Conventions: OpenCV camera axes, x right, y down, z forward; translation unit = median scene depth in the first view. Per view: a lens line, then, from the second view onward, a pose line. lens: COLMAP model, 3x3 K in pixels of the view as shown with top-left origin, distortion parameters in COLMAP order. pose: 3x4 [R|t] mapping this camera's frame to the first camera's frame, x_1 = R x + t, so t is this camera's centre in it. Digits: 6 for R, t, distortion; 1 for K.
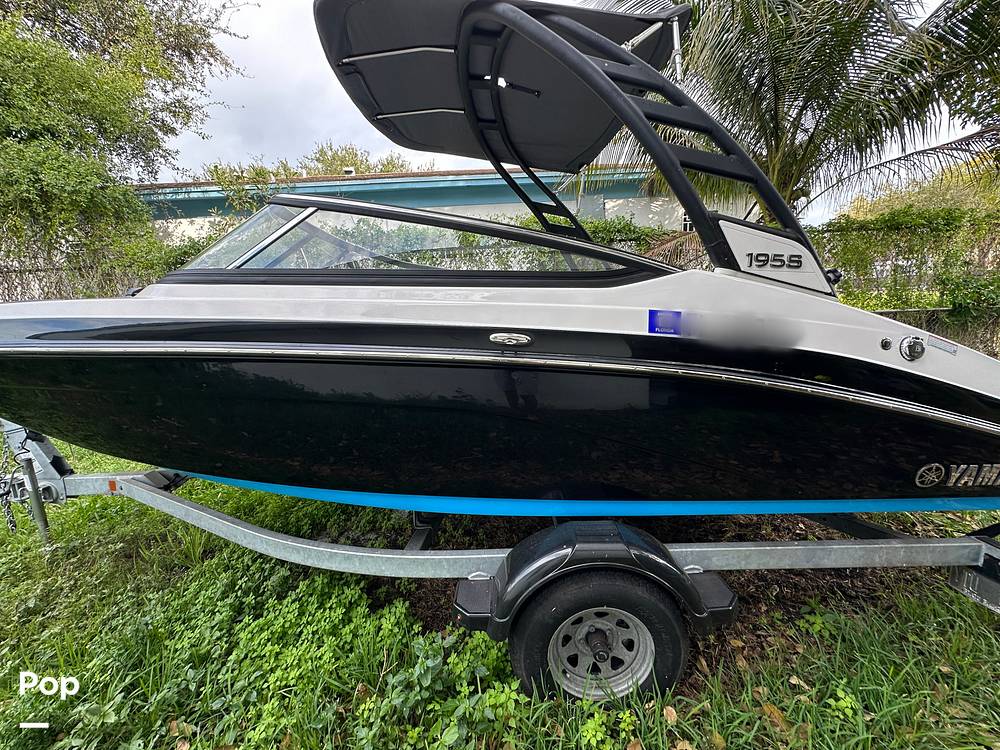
lens RADIAL K [[399.3, 0, 500.0], [0, 399.3, 375.0], [0, 0, 1]] dist [-0.003935, 0.000459]
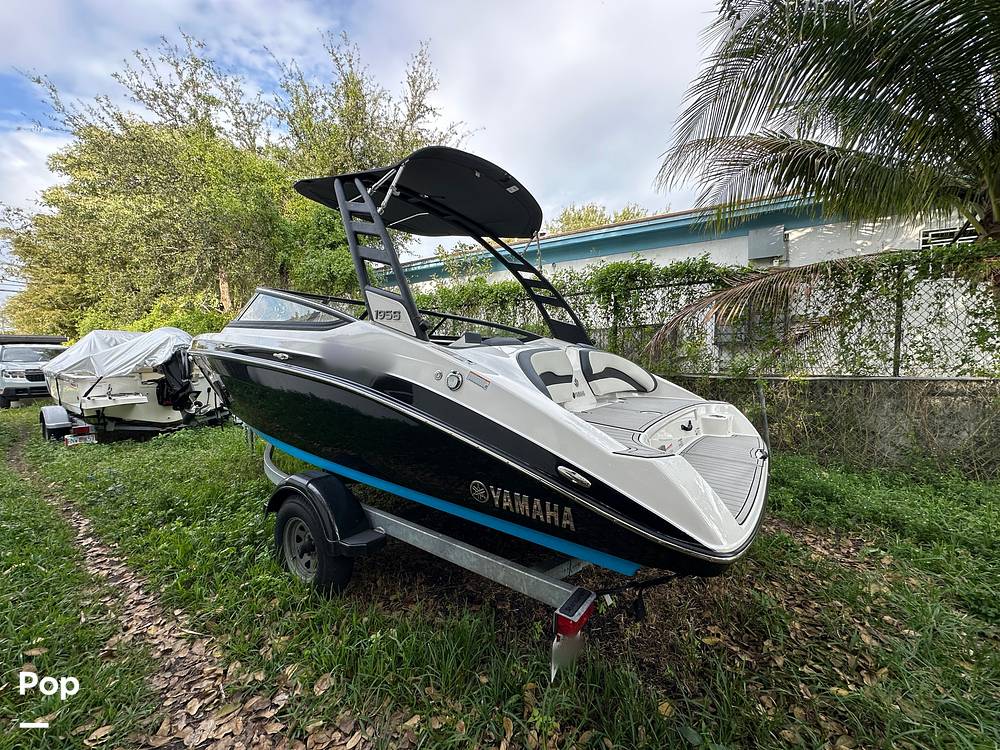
lens RADIAL K [[399.3, 0, 500.0], [0, 399.3, 375.0], [0, 0, 1]] dist [-0.003935, 0.000459]
pose [[0.815732, 0.075727, -0.573452, 1.614662], [-0.133594, 0.989254, -0.059401, -0.023548], [0.562792, 0.125065, 0.817083, 0.026699]]
